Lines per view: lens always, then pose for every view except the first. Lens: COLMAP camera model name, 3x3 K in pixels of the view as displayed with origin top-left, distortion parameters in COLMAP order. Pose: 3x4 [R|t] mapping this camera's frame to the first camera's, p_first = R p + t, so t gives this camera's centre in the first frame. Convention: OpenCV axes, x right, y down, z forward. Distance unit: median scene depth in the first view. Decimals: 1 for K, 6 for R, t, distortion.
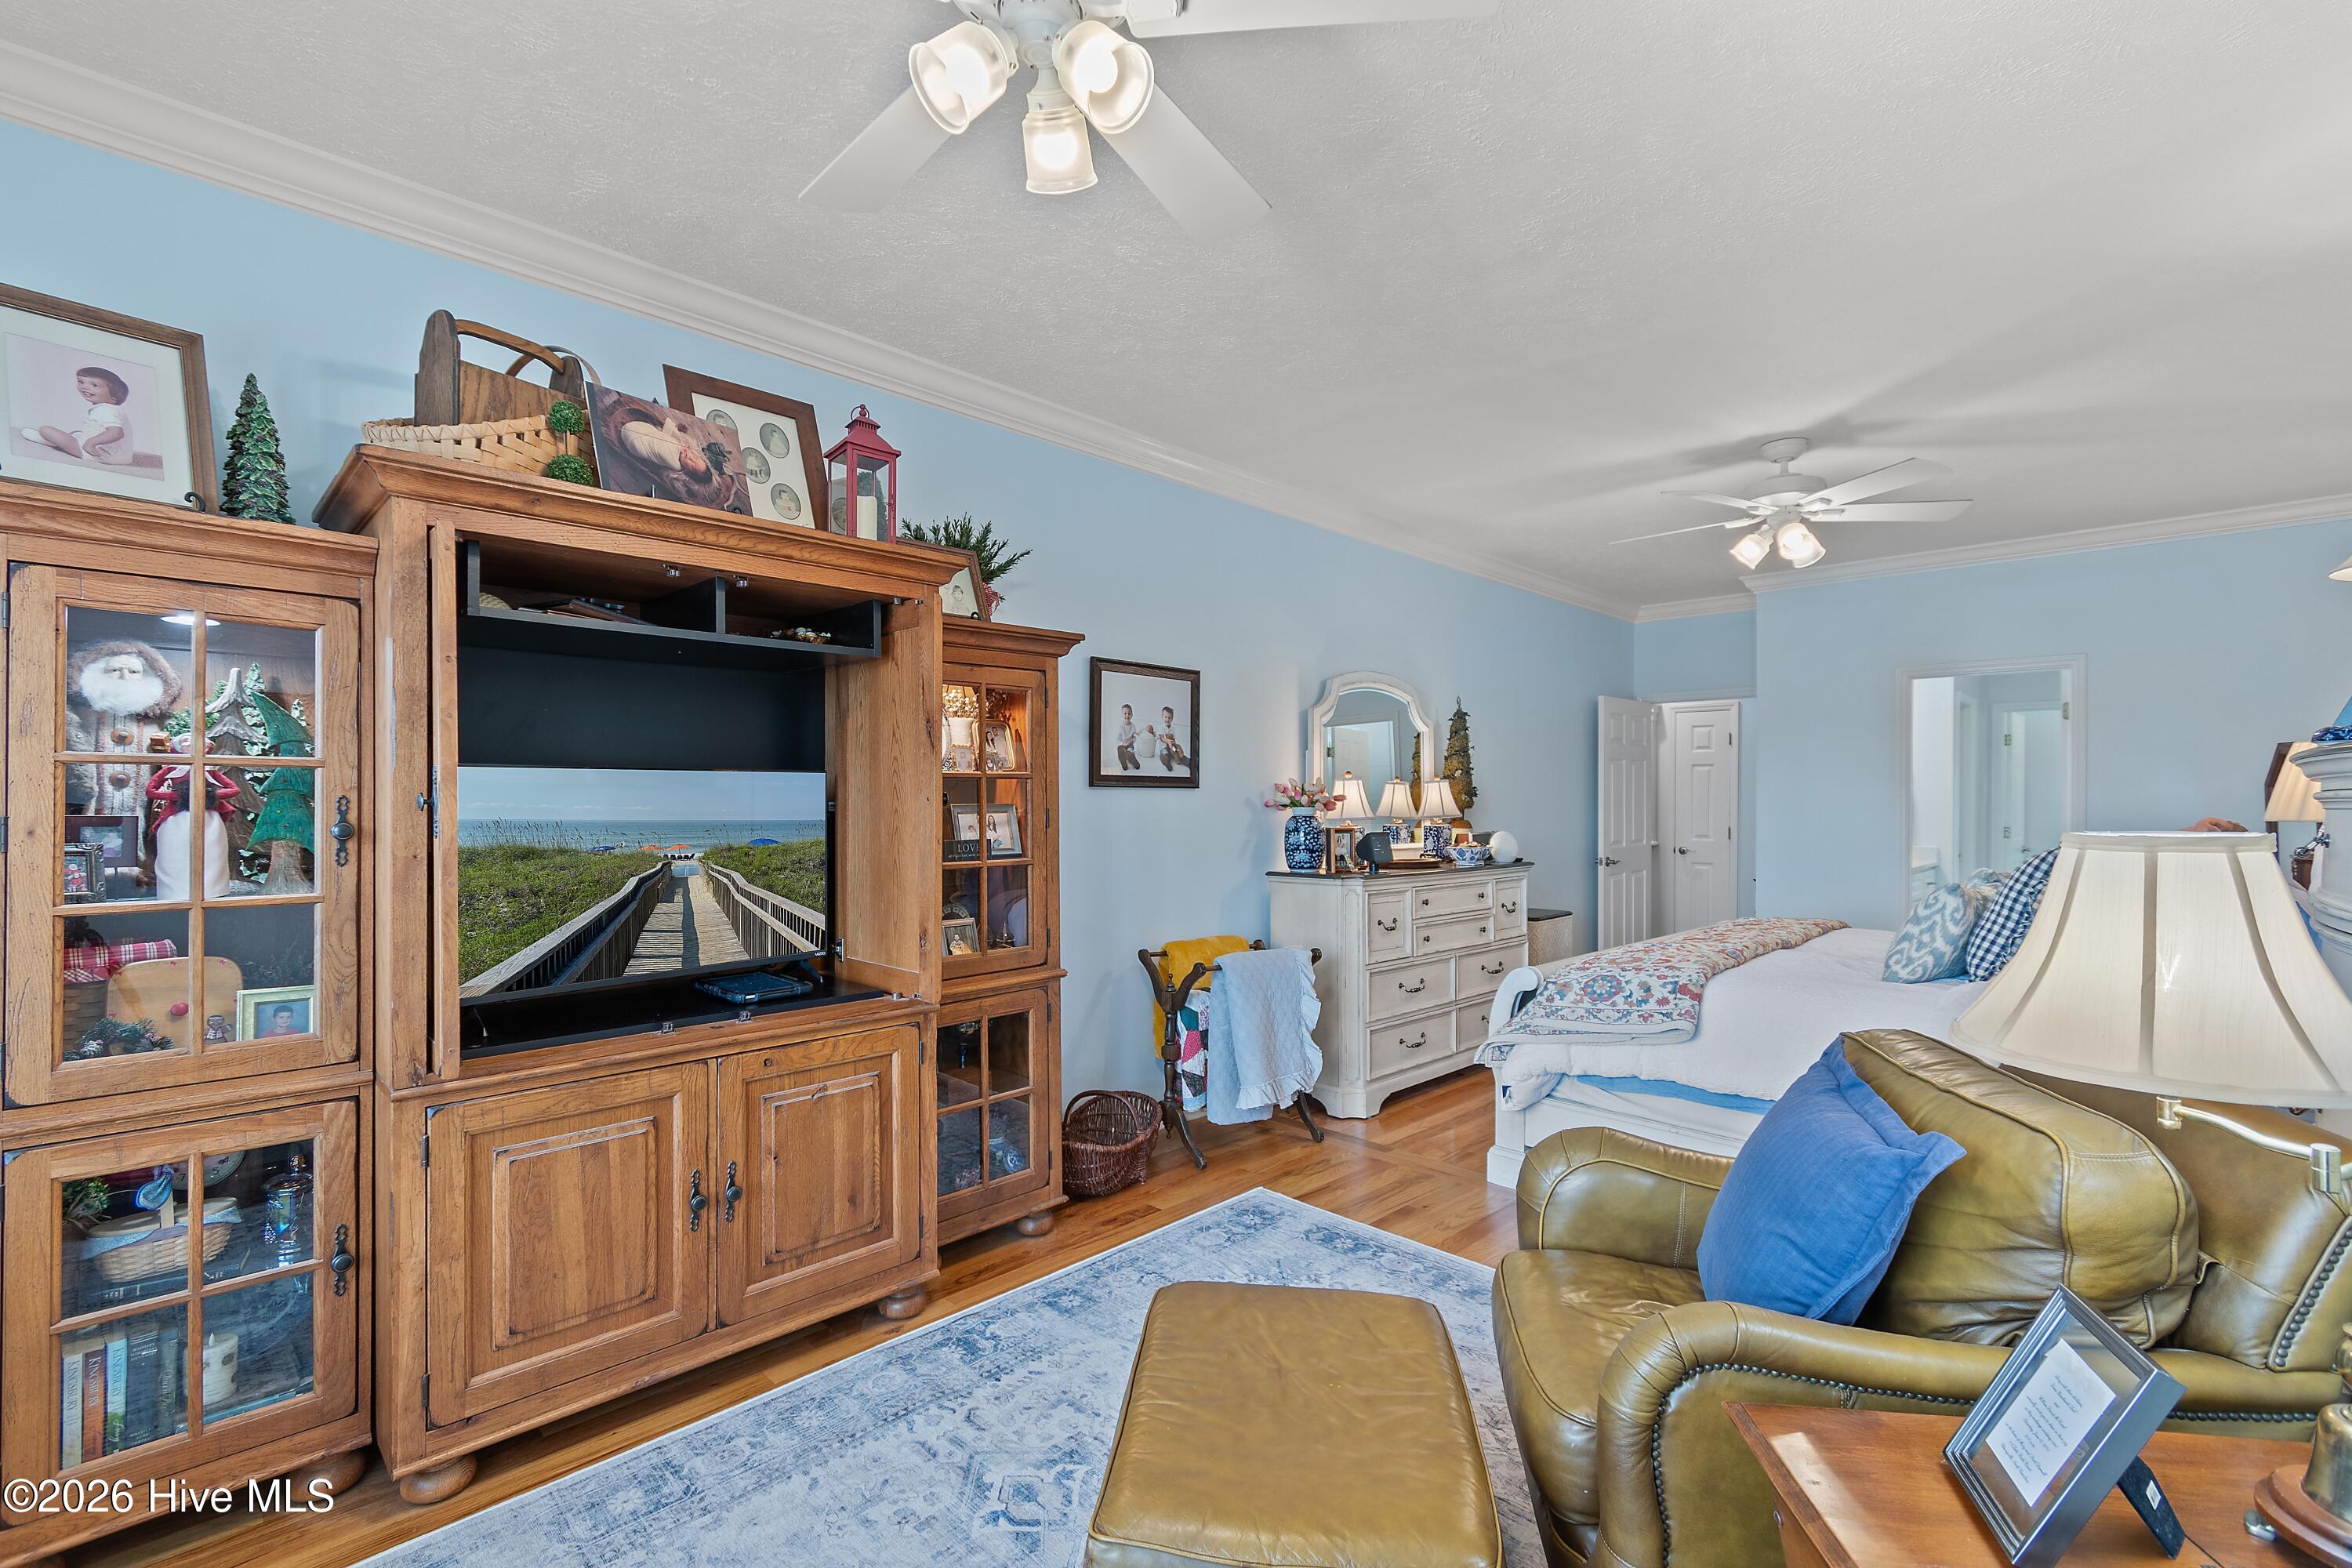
lens RADIAL K [[1033.0, 0, 1180.5], [0, 1033.0, 791.1], [0, 0, 1]] dist [0.000565, -0.000030]
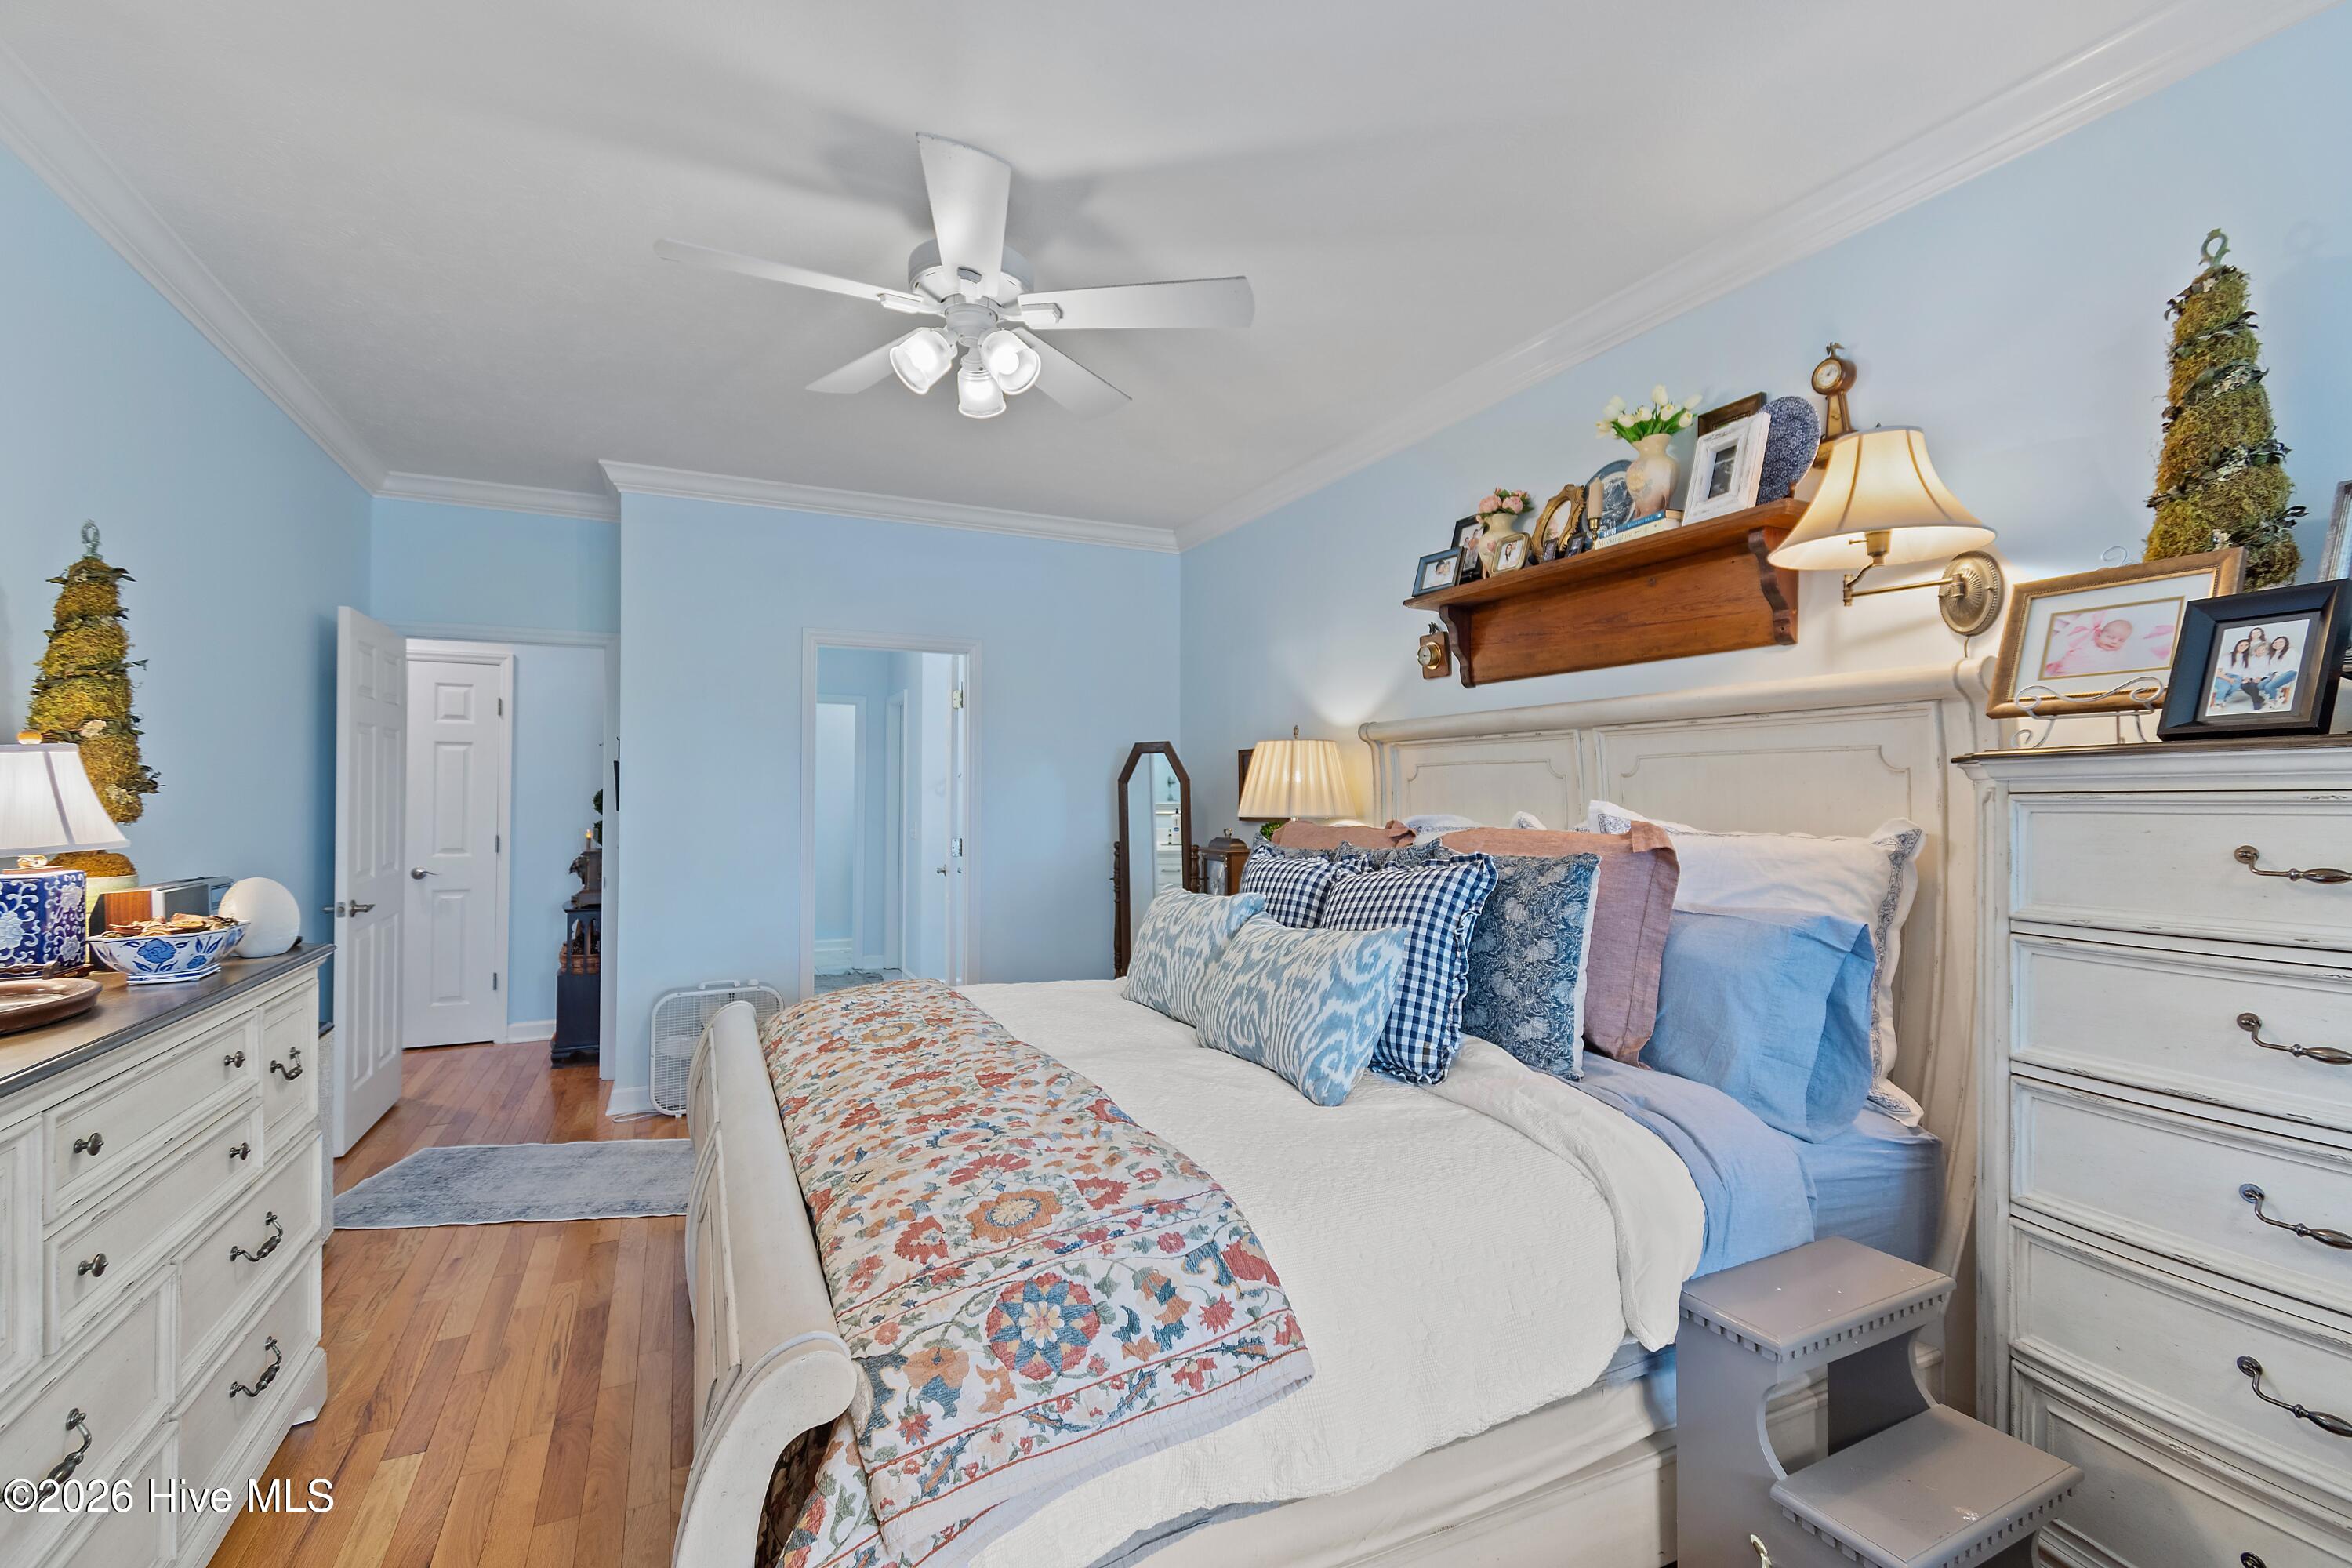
lens RADIAL K [[1033.0, 0, 1180.5], [0, 1033.0, 791.1], [0, 0, 1]] dist [0.000565, -0.000030]
pose [[0.336386, 0.002078, 0.941722, 0.064491], [-0.007509, 0.999972, 0.000476, 0.002516], [-0.941694, -0.007231, 0.336392, 0.638371]]
